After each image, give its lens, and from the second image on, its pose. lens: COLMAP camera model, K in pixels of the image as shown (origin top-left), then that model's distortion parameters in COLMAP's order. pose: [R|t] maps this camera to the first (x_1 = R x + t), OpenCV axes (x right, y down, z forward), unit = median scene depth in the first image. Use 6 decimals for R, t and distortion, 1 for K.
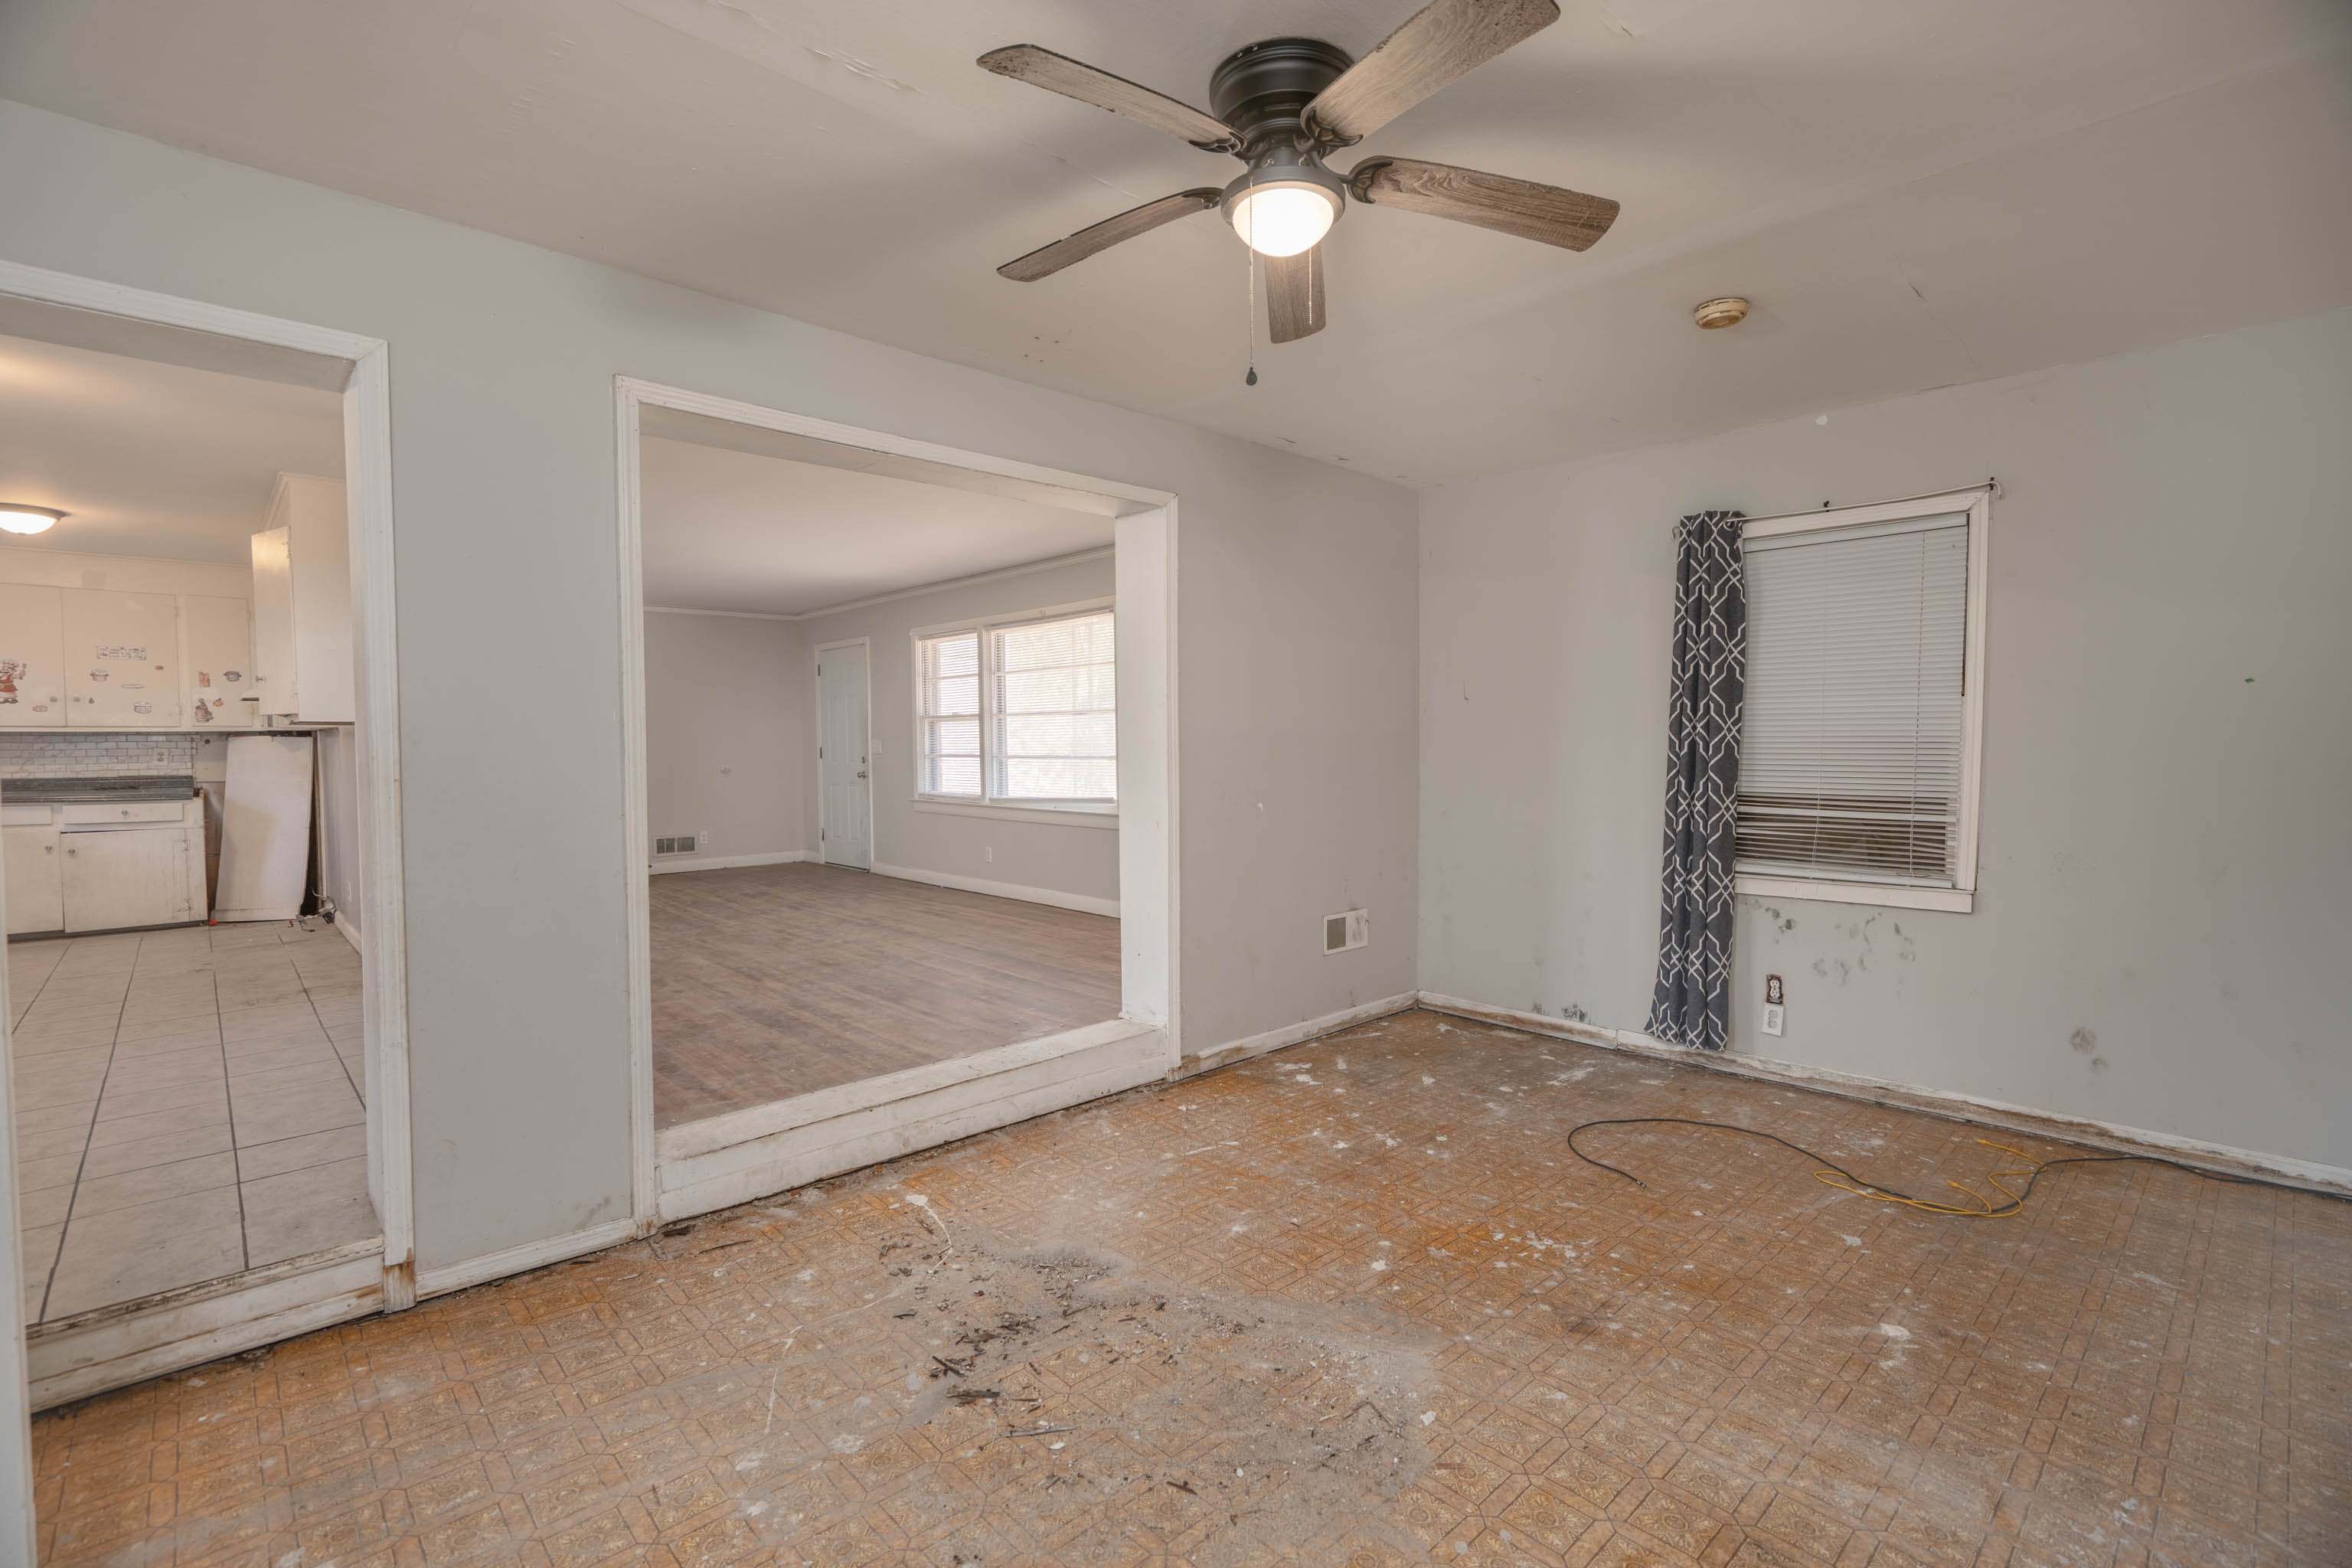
lens RADIAL K [[1050.0, 0, 1164.1], [0, 1050.0, 783.8], [0, 0, 1]] dist [-0.004628, 0.001283]
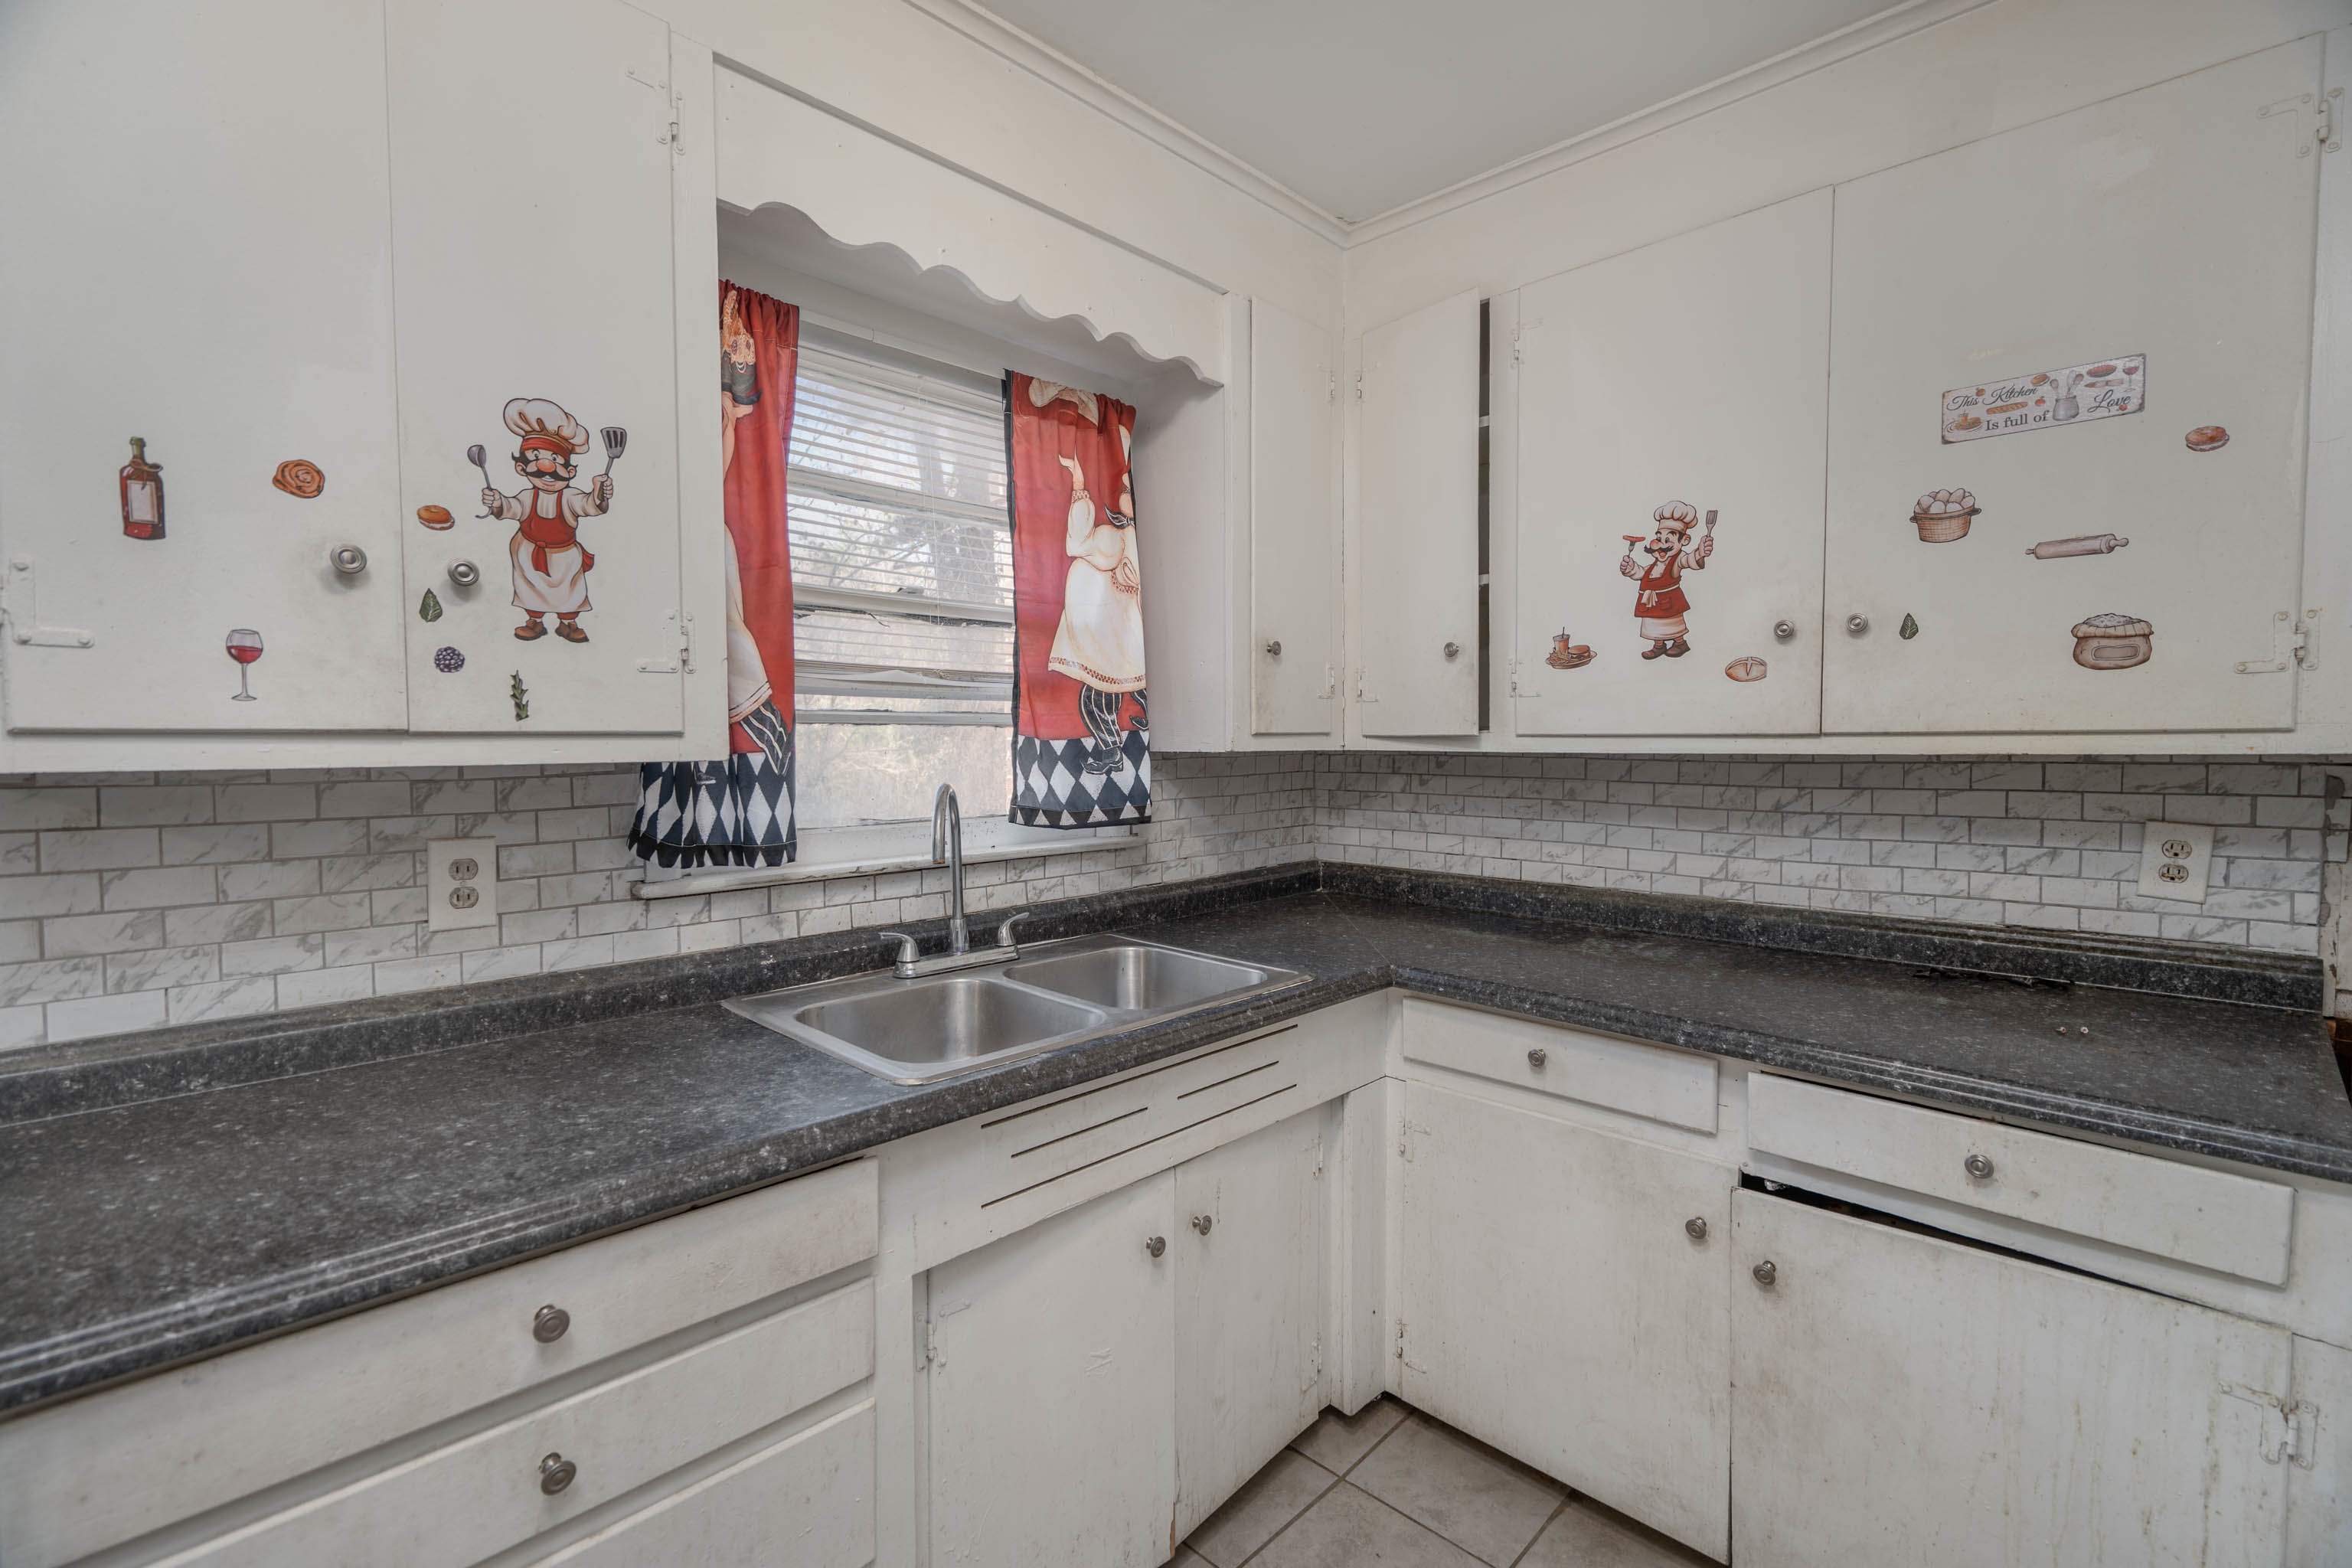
lens RADIAL K [[1050.0, 0, 1164.1], [0, 1050.0, 783.8], [0, 0, 1]] dist [-0.004628, 0.001283]
pose [[0.049129, 0.047840, -0.997646, -1.395804], [-0.034315, 0.998343, 0.046184, -0.085741], [0.998203, 0.031966, 0.050689, 1.442986]]
